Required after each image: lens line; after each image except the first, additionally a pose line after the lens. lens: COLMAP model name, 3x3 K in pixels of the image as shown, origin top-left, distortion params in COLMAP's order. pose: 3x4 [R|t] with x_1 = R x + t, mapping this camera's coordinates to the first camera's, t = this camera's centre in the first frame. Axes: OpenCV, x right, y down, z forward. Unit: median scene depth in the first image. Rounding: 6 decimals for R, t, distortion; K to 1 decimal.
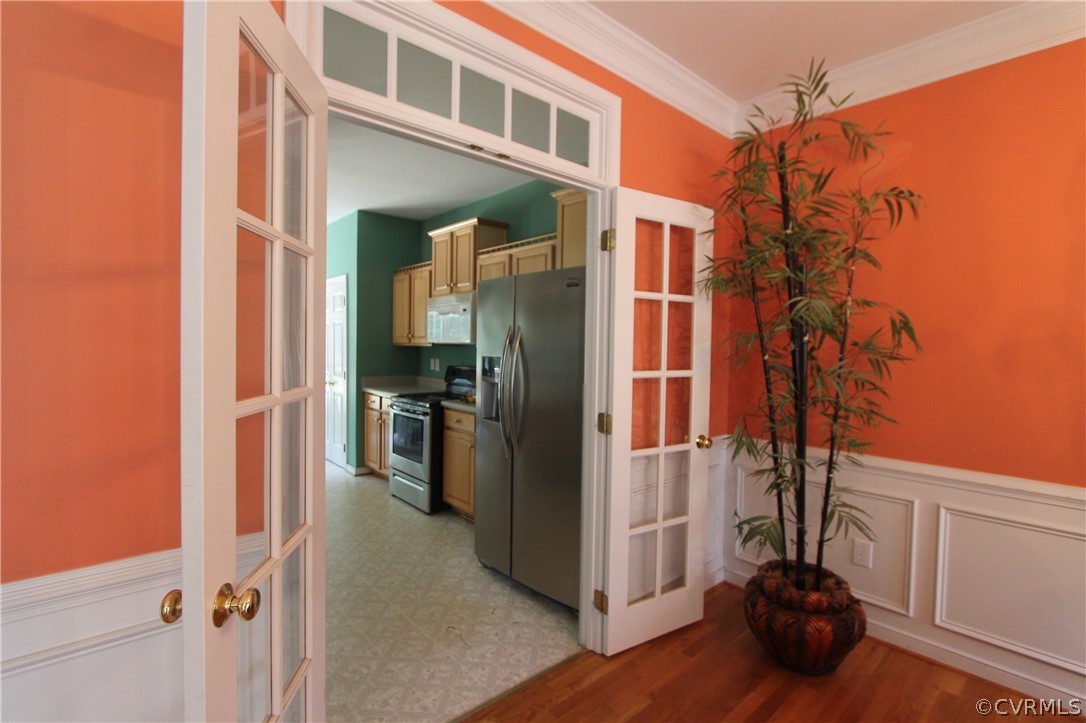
lens RADIAL K [[514.0, 0, 545.5], [0, 514.0, 357.9], [0, 0, 1]] dist [-0.016041, 0.001988]
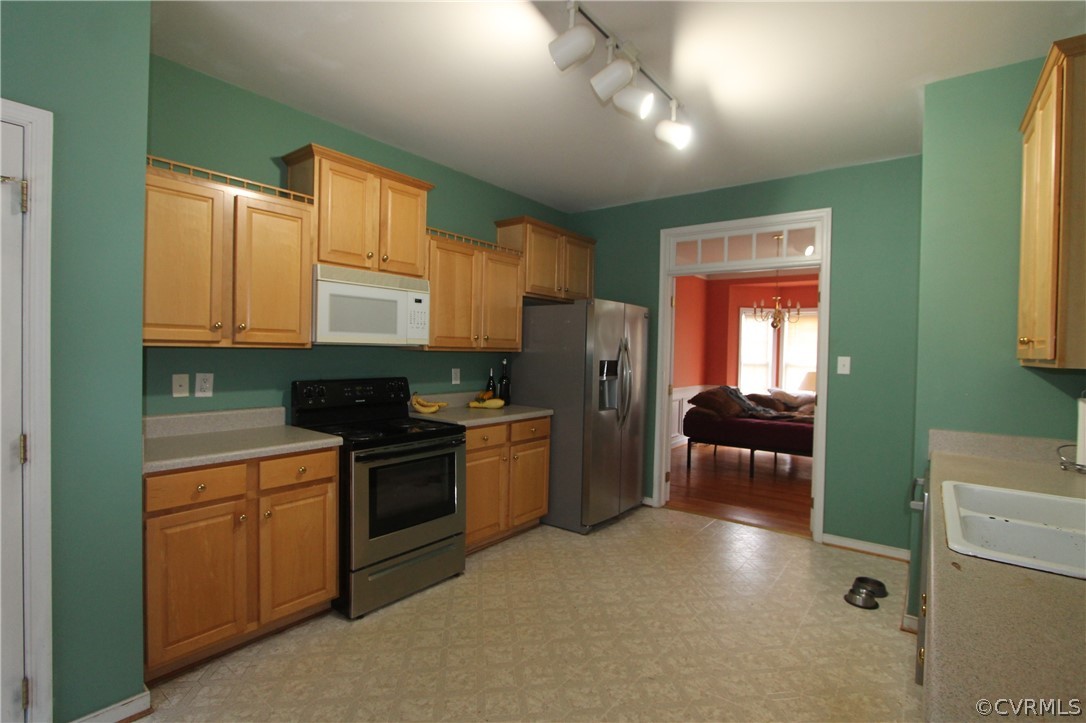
lens RADIAL K [[514.0, 0, 545.5], [0, 514.0, 357.9], [0, 0, 1]] dist [-0.016041, 0.001988]
pose [[-0.185748, -0.035162, 0.981968, -0.999189], [-0.004349, 0.999379, 0.034963, -0.041324], [-0.982588, 0.002224, -0.185785, 1.027875]]
